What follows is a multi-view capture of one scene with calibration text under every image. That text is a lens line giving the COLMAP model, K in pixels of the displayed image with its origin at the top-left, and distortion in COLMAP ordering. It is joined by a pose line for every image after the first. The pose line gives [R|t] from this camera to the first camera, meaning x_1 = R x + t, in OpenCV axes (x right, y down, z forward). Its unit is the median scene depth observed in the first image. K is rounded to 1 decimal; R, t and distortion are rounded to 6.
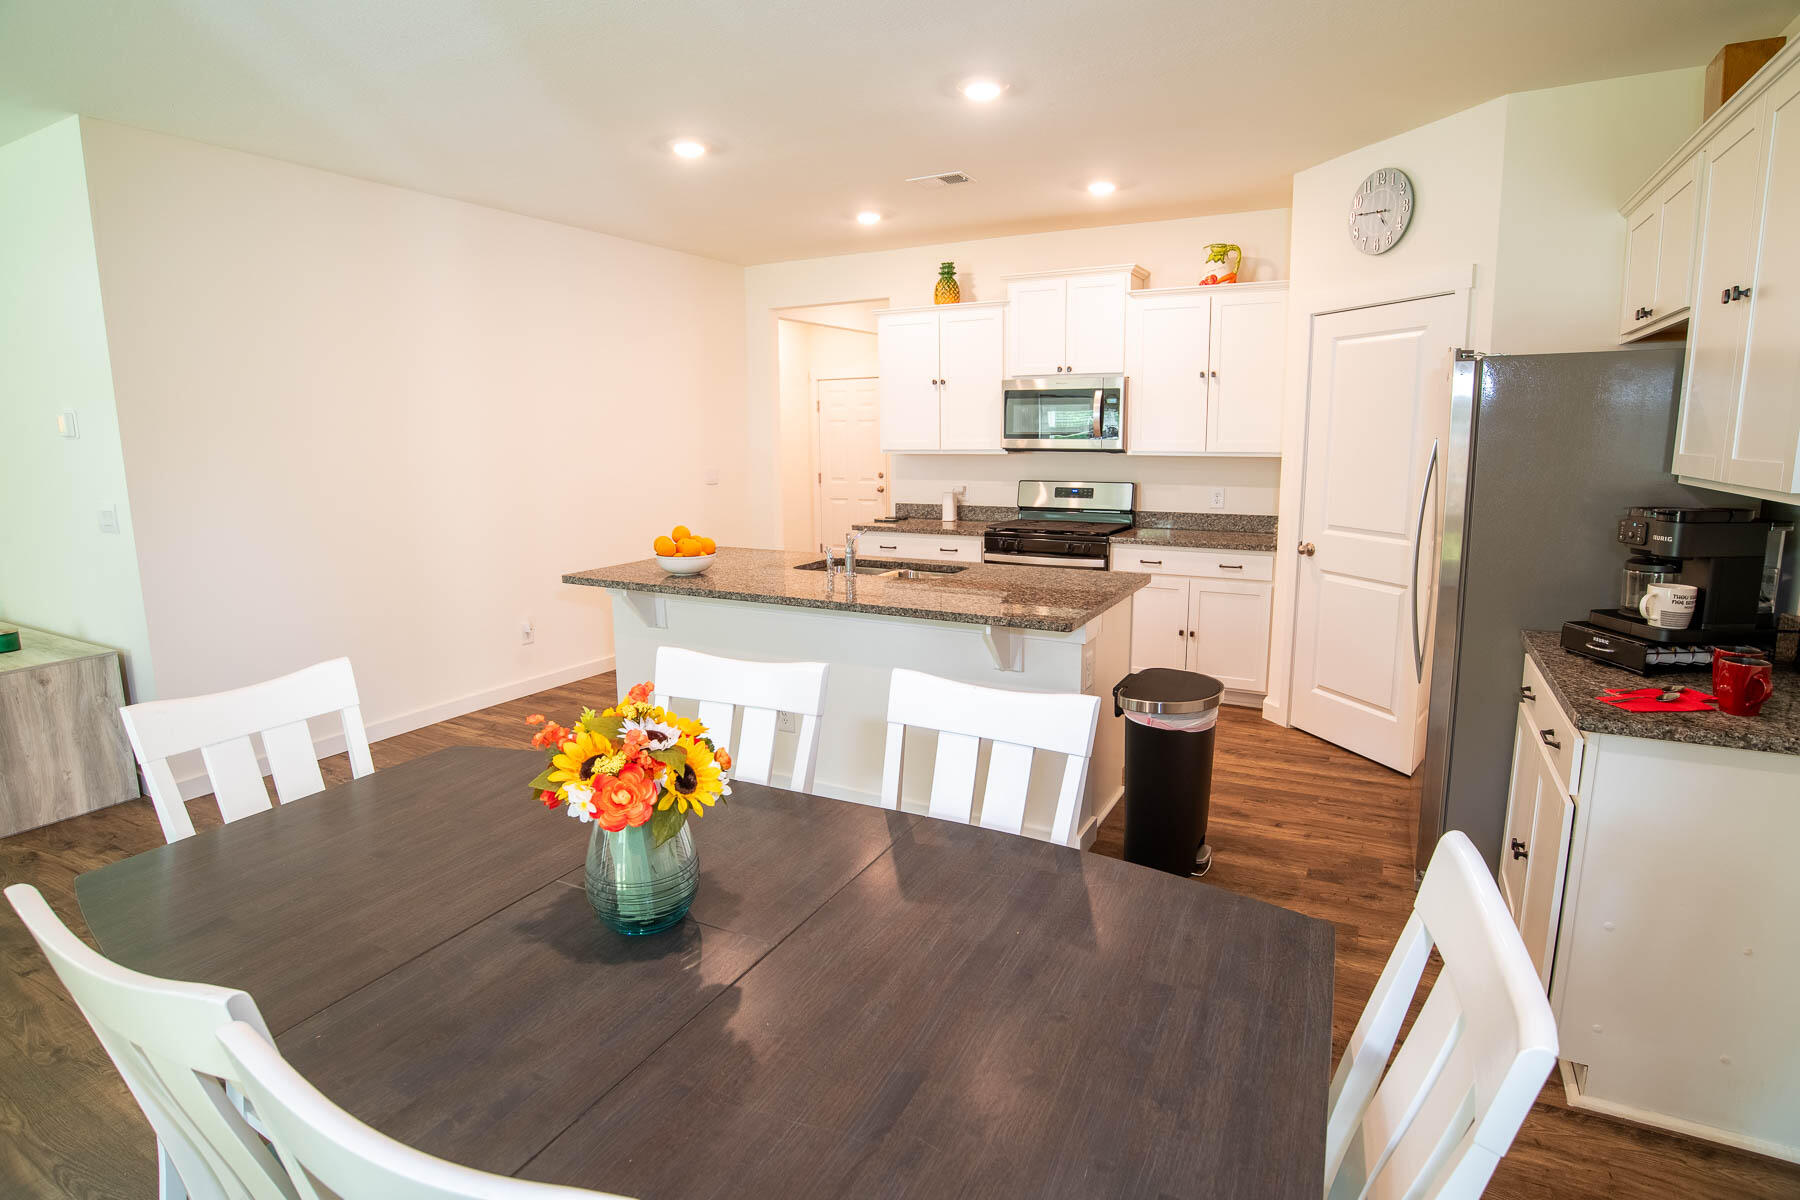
lens RADIAL K [[921.1, 0, 908.8], [0, 921.1, 592.0], [0, 0, 1]] dist [-0.064522, 0.017479]
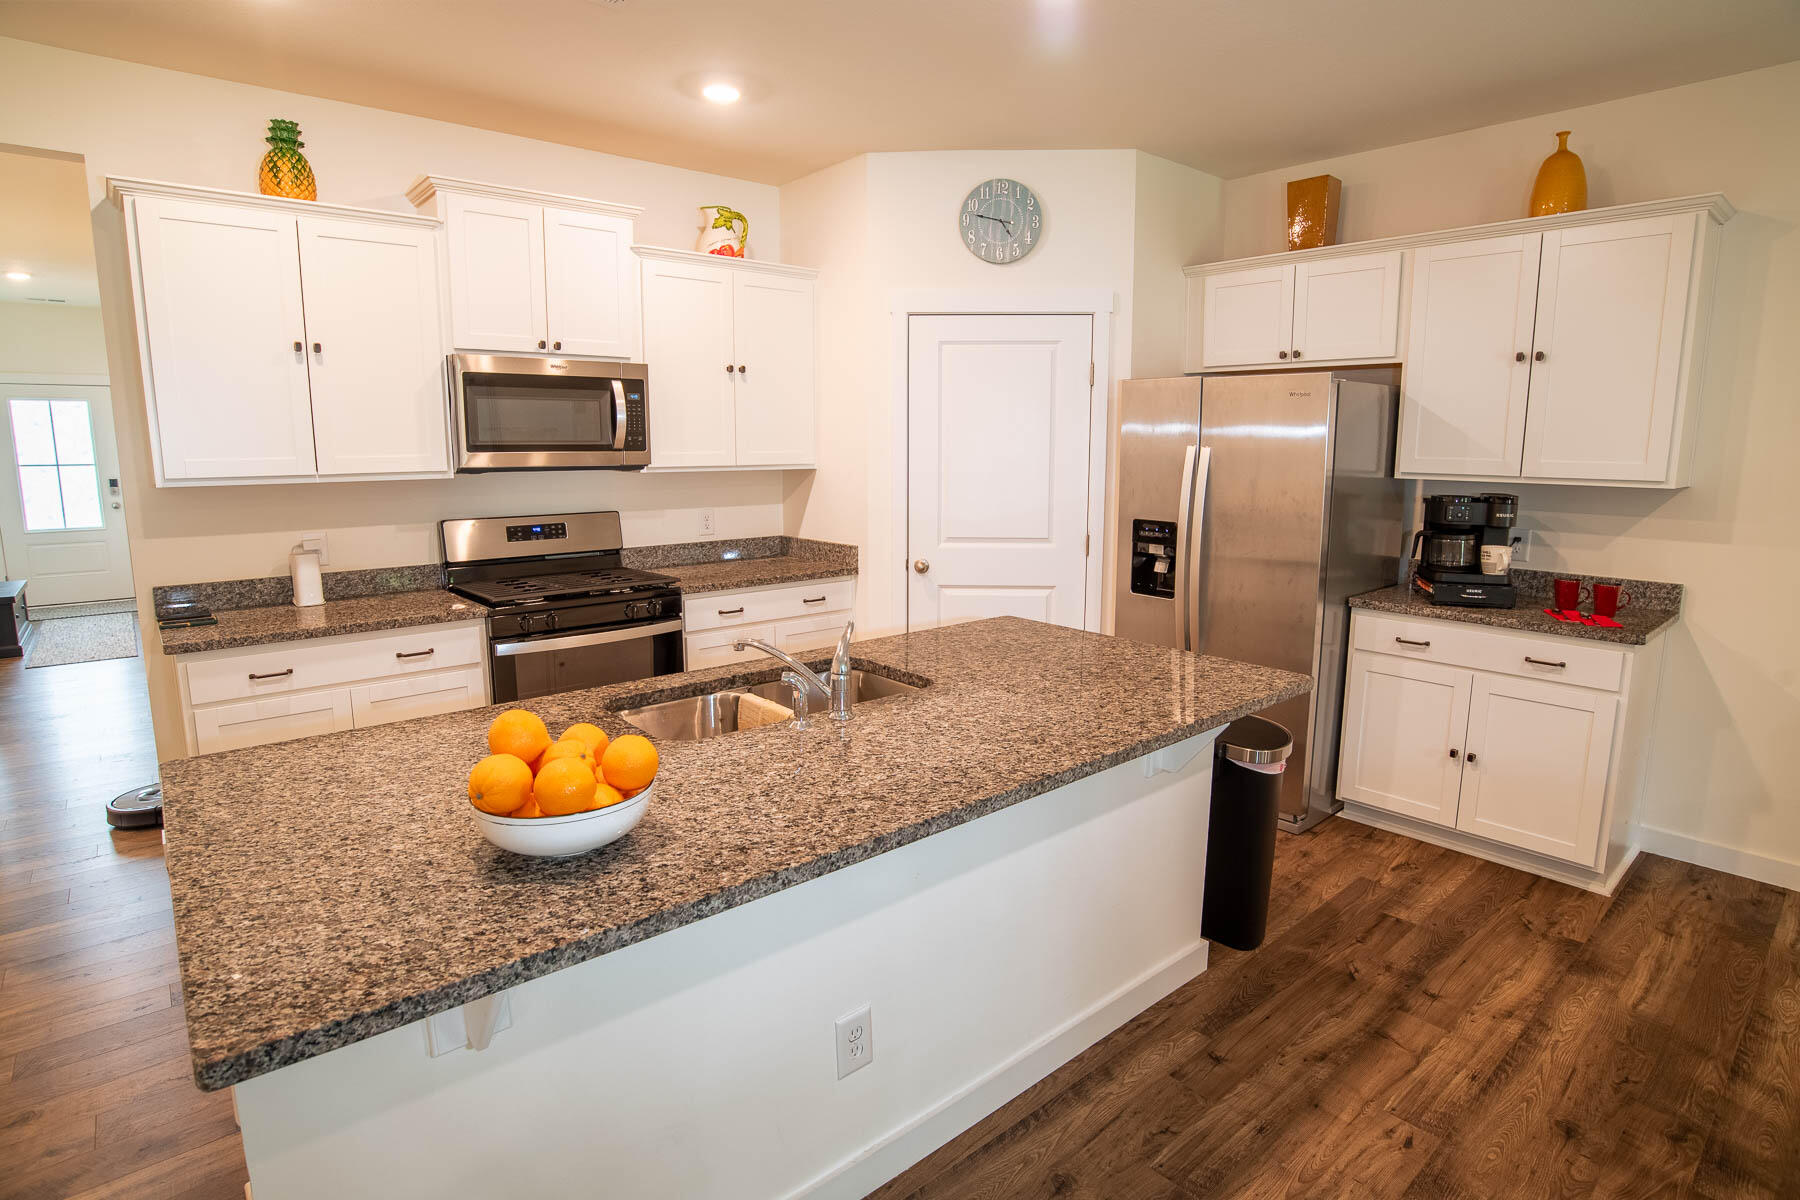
lens RADIAL K [[921.1, 0, 902.9], [0, 921.1, 589.4], [0, 0, 1]] dist [-0.064522, 0.017479]
pose [[0.362198, -0.139411, 0.921617, -0.387812], [0.154862, 0.984010, 0.087988, -0.095915], [-0.919147, 0.110854, 0.377996, 0.580319]]
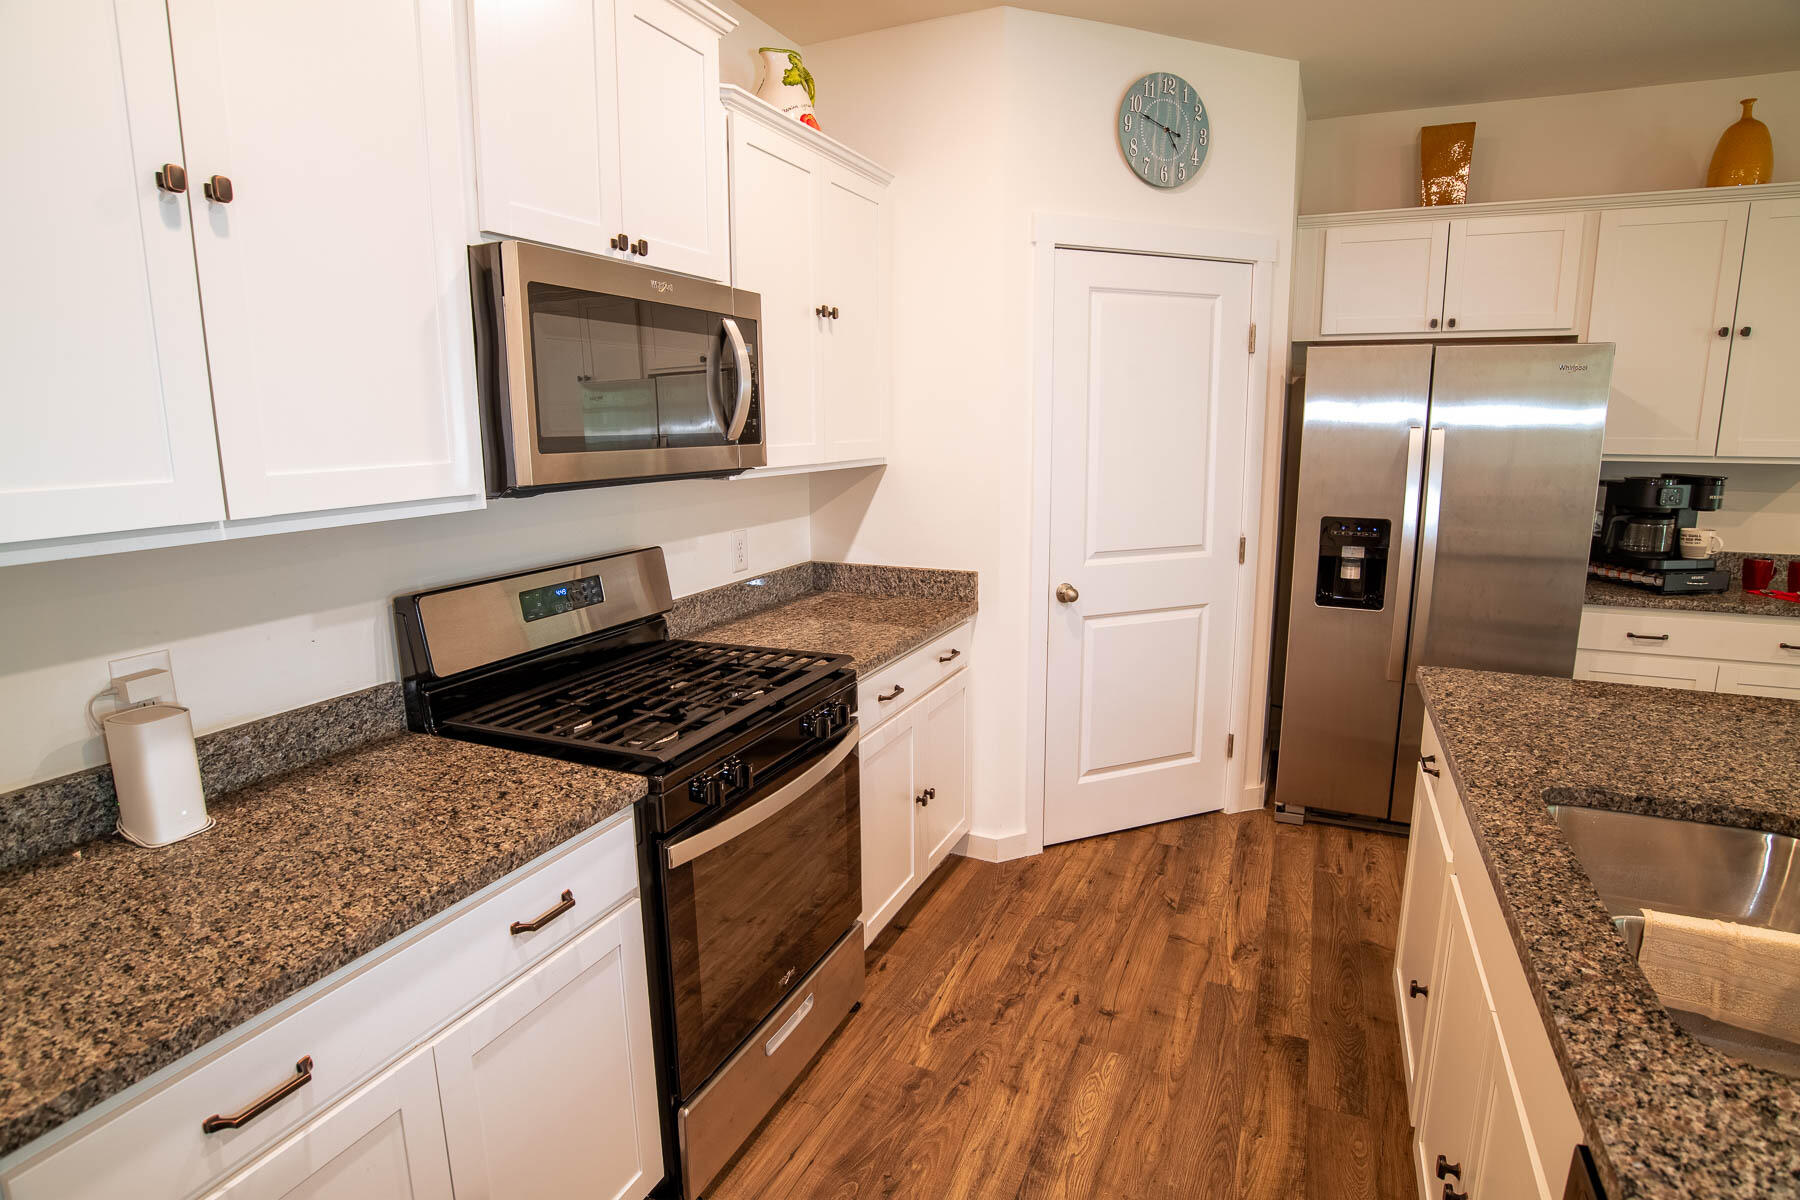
lens RADIAL K [[921.1, 0, 898.2], [0, 921.1, 587.6], [0, 0, 1]] dist [-0.064522, 0.017479]
pose [[-0.065027, -0.171121, 0.983102, -0.207196], [0.178447, 0.967312, 0.180176, -0.174273], [-0.981798, 0.187148, -0.032365, 1.004004]]
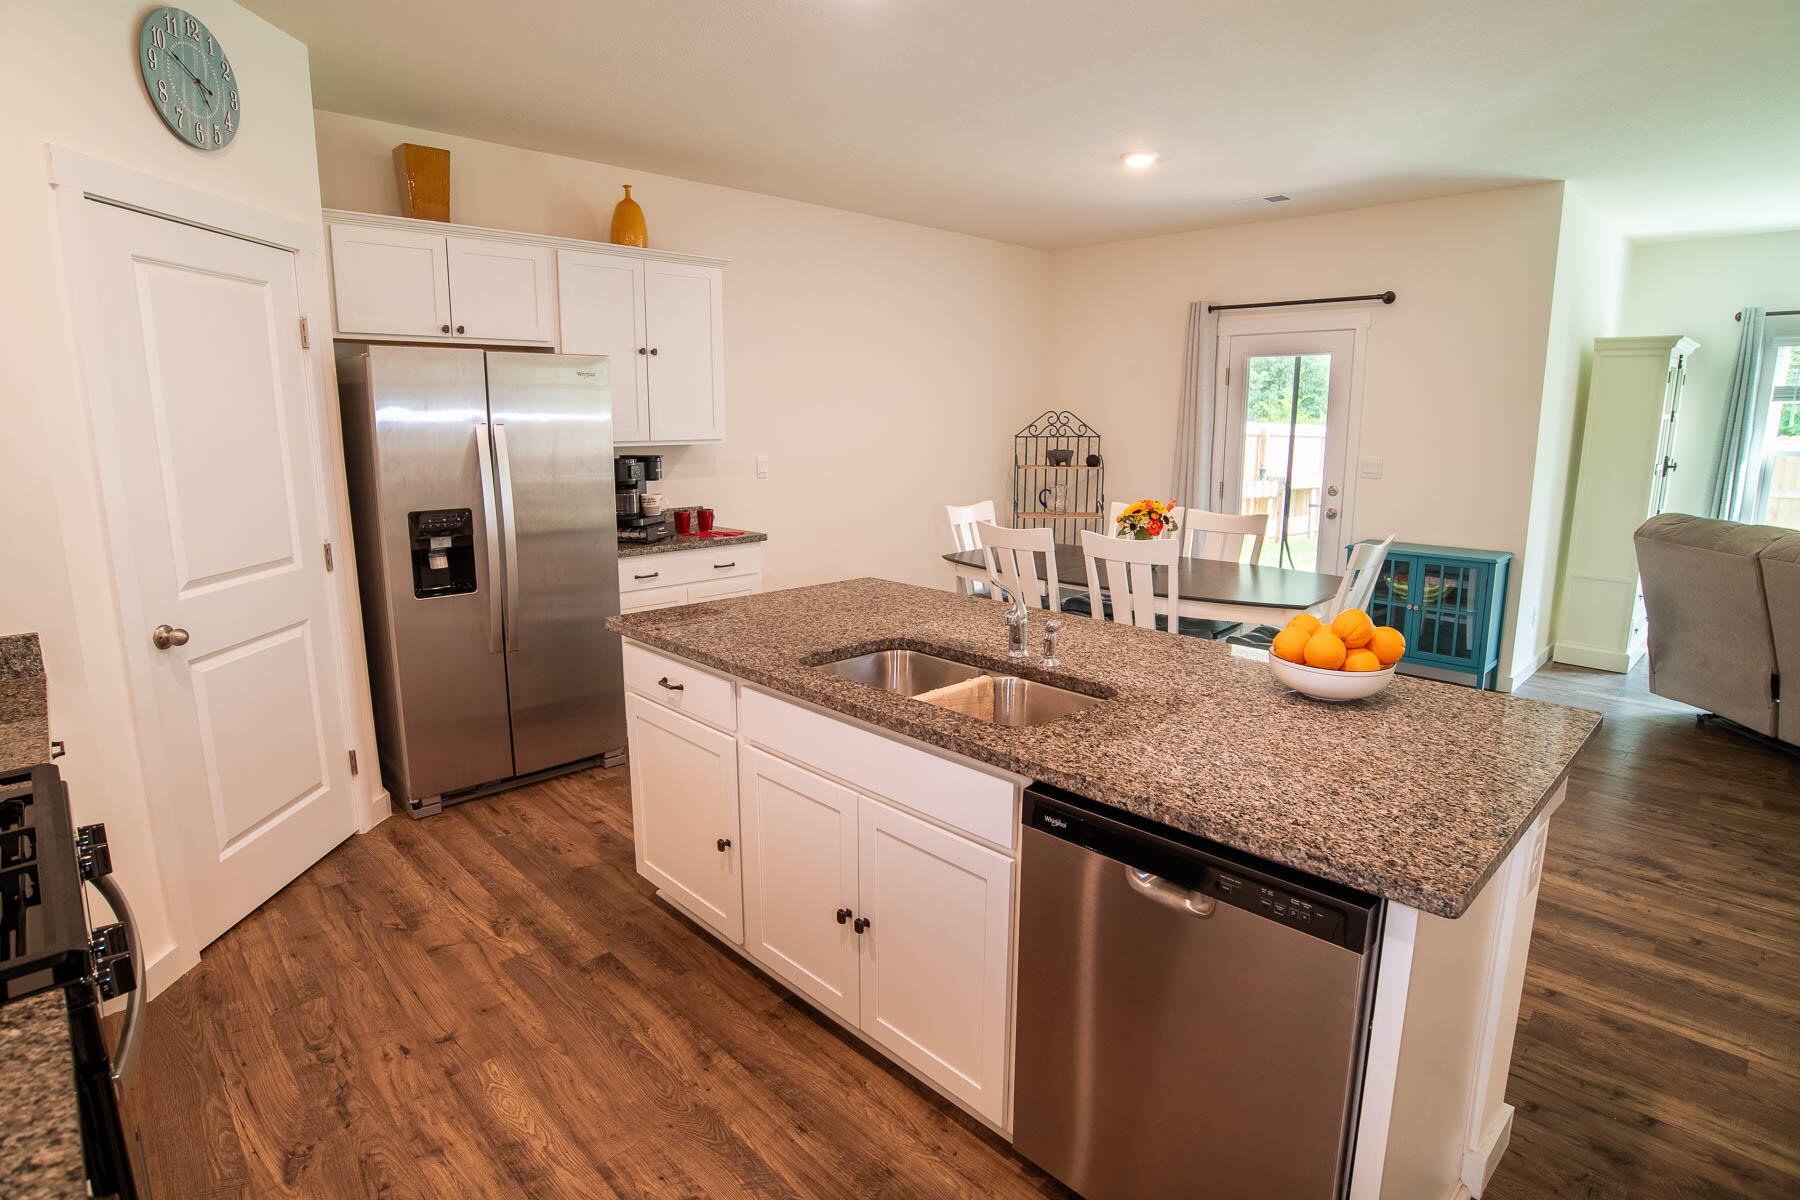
lens RADIAL K [[921.1, 0, 901.7], [0, 921.1, 589.5], [0, 0, 1]] dist [-0.064522, 0.017479]
pose [[-0.951939, -0.051156, 0.301985, -0.129301], [0.057662, 0.938392, 0.340729, -0.203044], [-0.300811, 0.341766, -0.890342, 1.170128]]
